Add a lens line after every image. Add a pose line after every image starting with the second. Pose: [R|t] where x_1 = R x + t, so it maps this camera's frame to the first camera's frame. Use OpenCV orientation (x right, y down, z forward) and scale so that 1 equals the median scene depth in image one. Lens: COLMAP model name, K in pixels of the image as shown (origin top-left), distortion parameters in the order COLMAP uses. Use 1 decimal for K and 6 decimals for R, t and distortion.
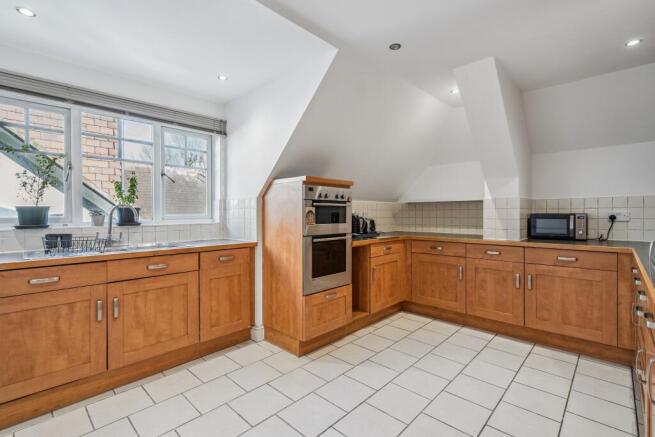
lens RADIAL K [[302.4, 0, 324.9], [0, 302.4, 218.3], [0, 0, 1]] dist [0.005762, 0.000793]
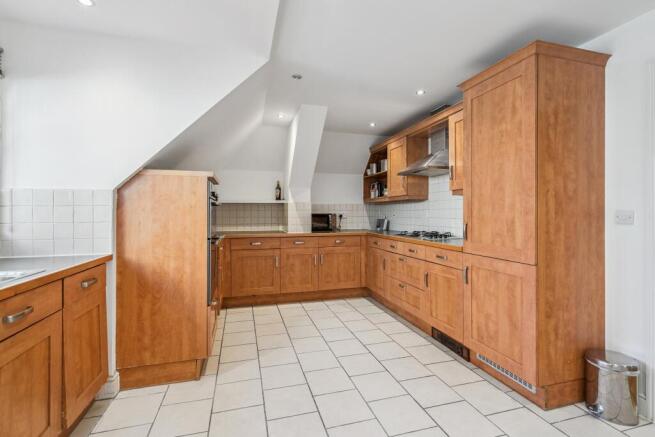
lens RADIAL K [[302.4, 0, 323.4], [0, 302.4, 214.6], [0, 0, 1]] dist [0.005762, 0.000793]
pose [[0.514750, -0.002514, 0.857337, -0.565950], [0.015677, 0.999856, -0.006480, -0.000960], [-0.857197, 0.016776, 0.514715, 0.213911]]
